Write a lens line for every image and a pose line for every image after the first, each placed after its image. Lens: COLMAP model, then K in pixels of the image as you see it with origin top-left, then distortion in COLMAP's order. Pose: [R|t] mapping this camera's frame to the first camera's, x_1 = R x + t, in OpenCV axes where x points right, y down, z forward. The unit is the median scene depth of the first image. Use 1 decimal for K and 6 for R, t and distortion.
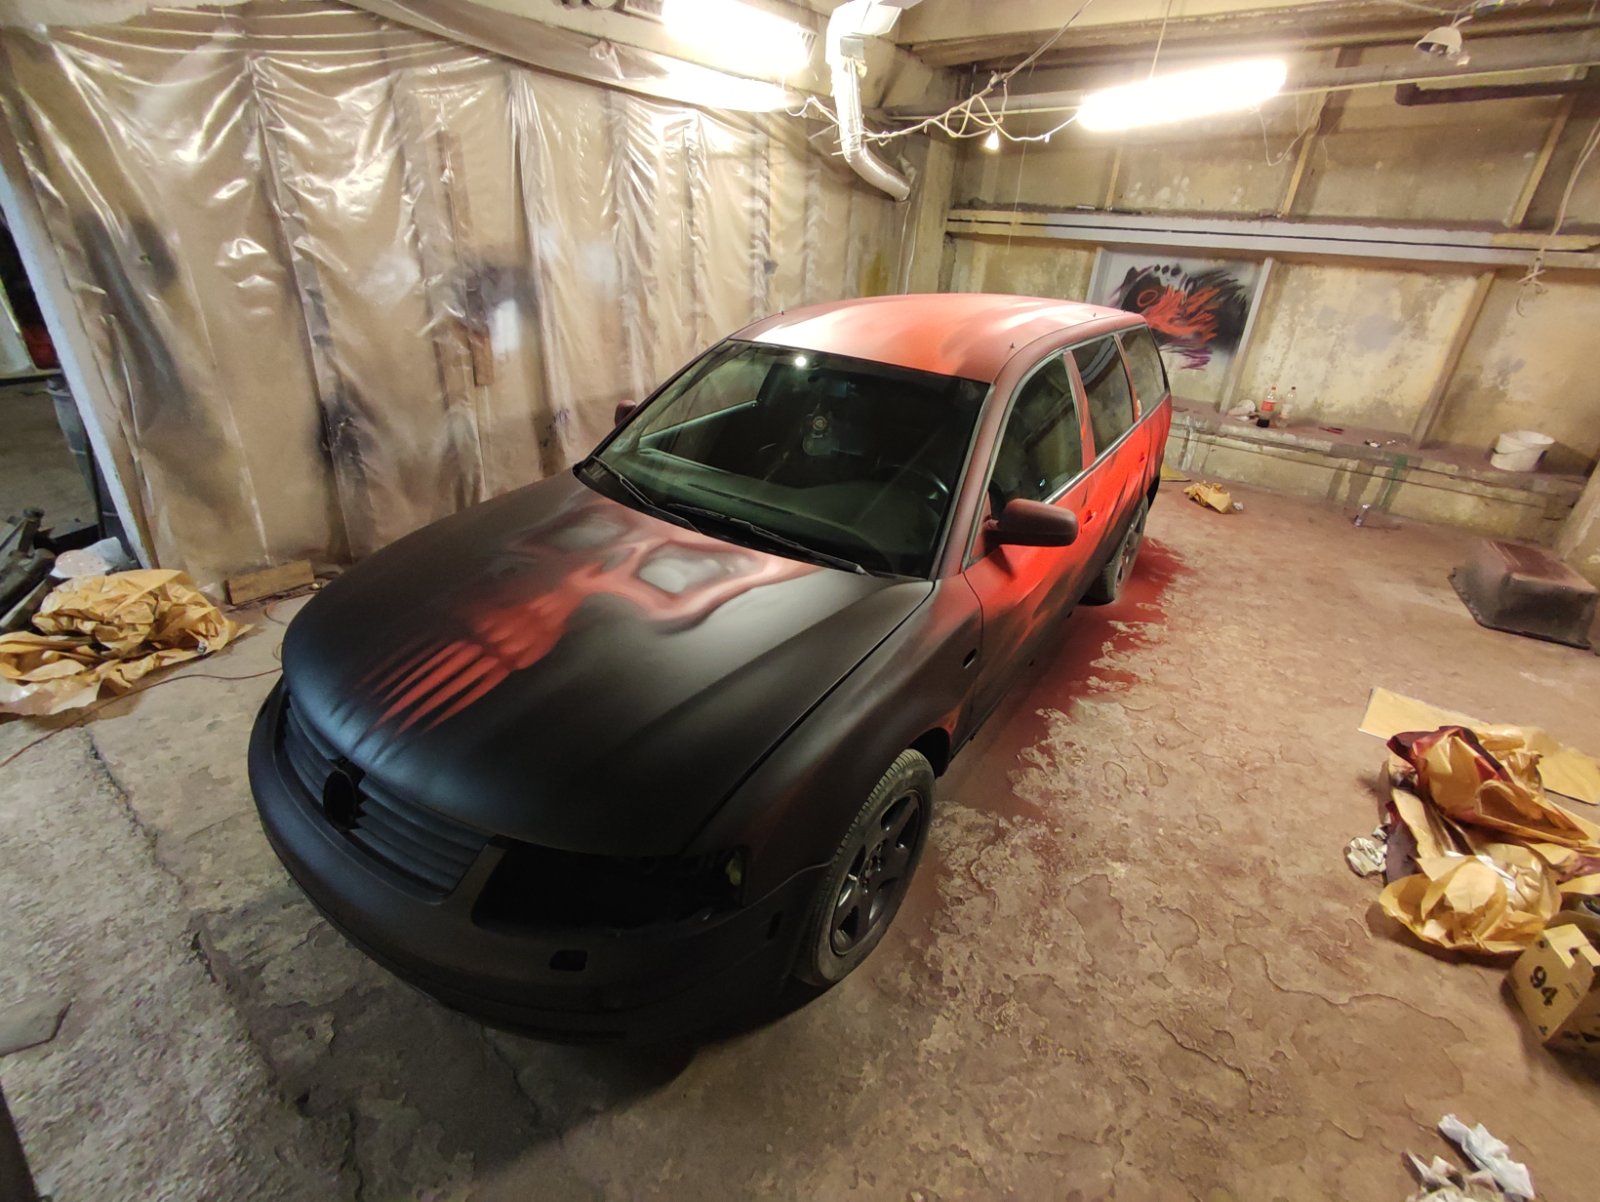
lens RADIAL K [[735.6, 0, 801.7], [0, 735.6, 592.5], [0, 0, 1]] dist [-0.002644, -0.001429]
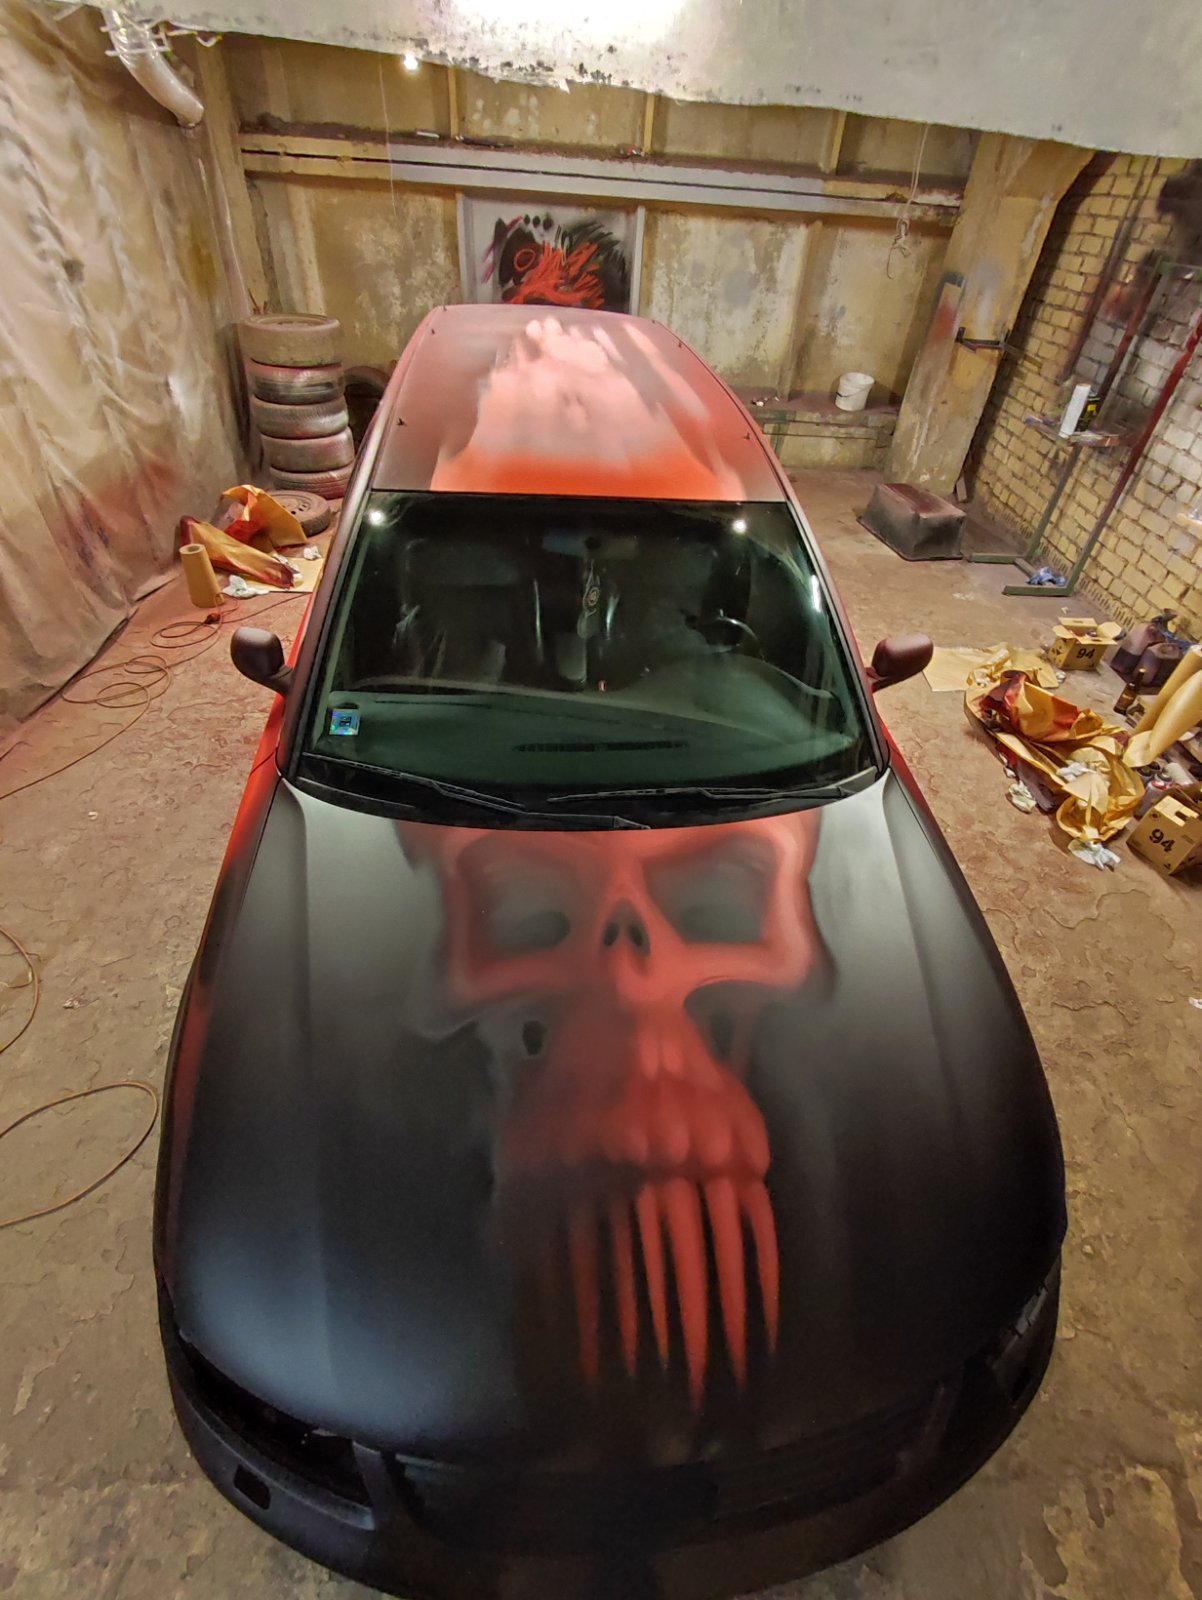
lens RADIAL K [[735.6, 0, 603.9], [0, 735.6, 801.0], [0, 0, 1]] dist [-0.002644, -0.001429]
pose [[0.749020, -0.446609, 0.489398, -0.222538], [0.275891, 0.881817, 0.382469, -0.170940], [-0.602373, -0.151456, 0.783714, 0.189090]]
